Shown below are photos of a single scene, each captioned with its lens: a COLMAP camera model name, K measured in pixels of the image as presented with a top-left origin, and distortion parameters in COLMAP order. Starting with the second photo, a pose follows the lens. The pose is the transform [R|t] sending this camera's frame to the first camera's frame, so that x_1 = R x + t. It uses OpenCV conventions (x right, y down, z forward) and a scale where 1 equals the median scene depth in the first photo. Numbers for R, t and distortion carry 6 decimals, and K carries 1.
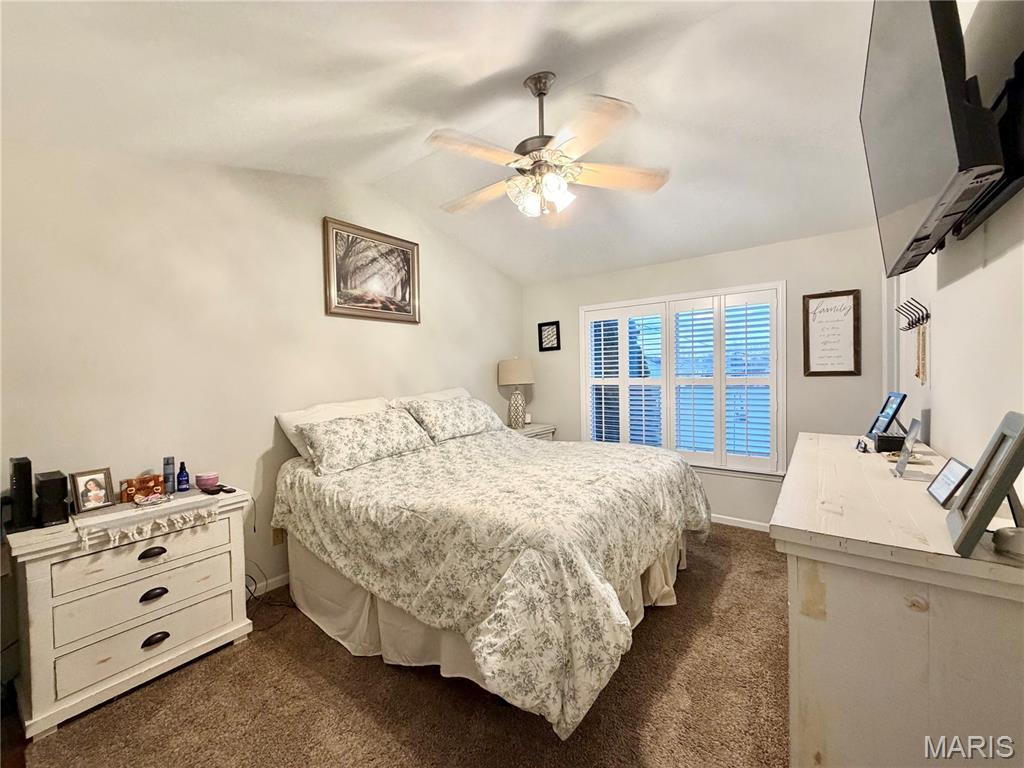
lens RADIAL K [[409.4, 0, 512.0], [0, 409.4, 384.0], [0, 0, 1]] dist [0.000764, 0.000065]
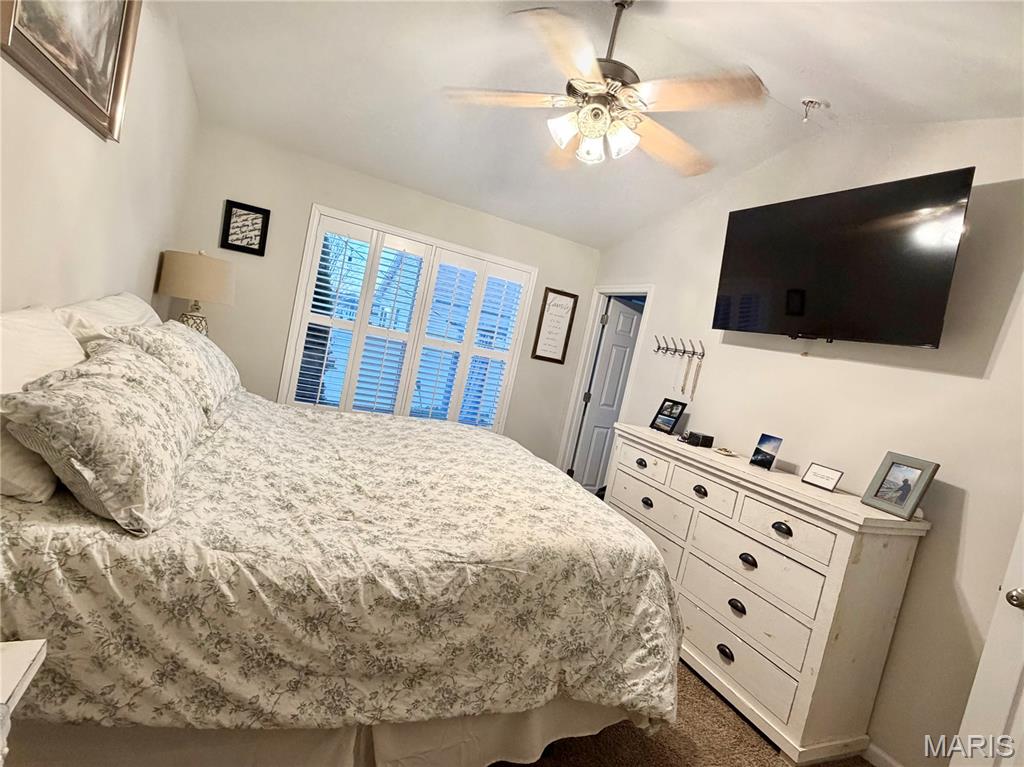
lens RADIAL K [[511.8, 0, 512.0], [0, 511.8, 383.5], [0, 0, 1]] dist [-0.000979, 0.000270]
pose [[0.475838, 0.054336, 0.877853, -0.887026], [-0.195530, 0.979649, 0.045350, -0.006641], [-0.857523, -0.193226, 0.476779, 0.605794]]
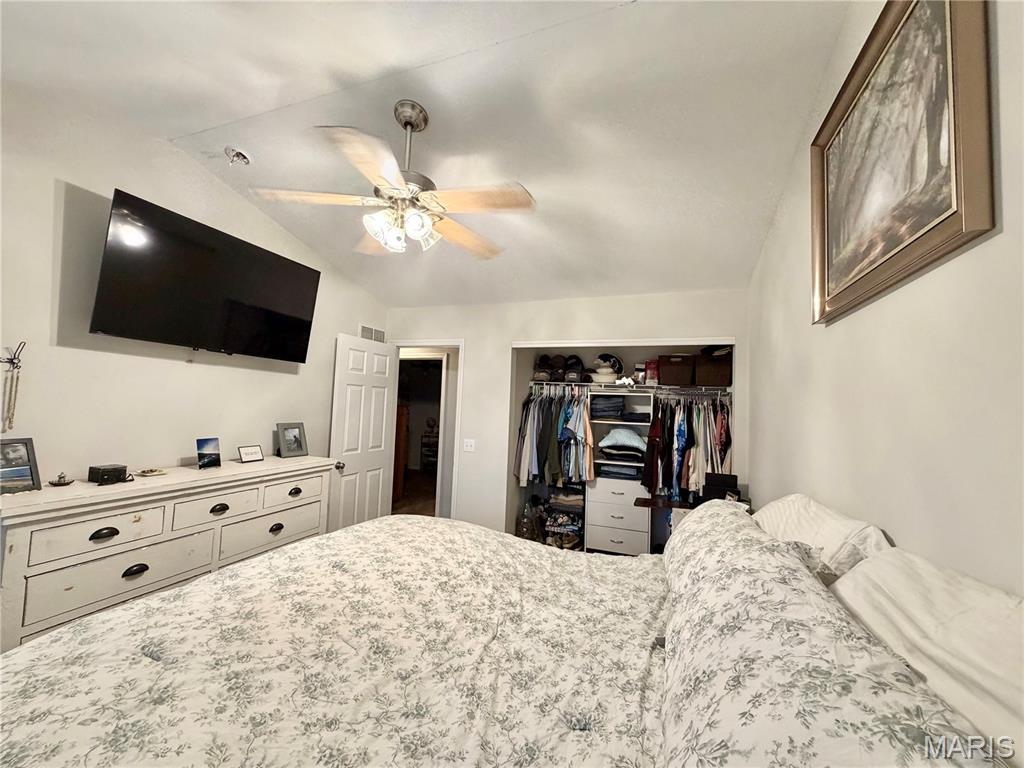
lens RADIAL K [[409.4, 0, 512.0], [0, 409.4, 384.0], [0, 0, 1]] dist [0.000764, 0.000065]
pose [[-0.960727, -0.030394, -0.275826, 0.091205], [-0.025829, 0.999463, -0.020171, -0.107256], [0.276291, -0.012255, -0.960996, 2.074191]]
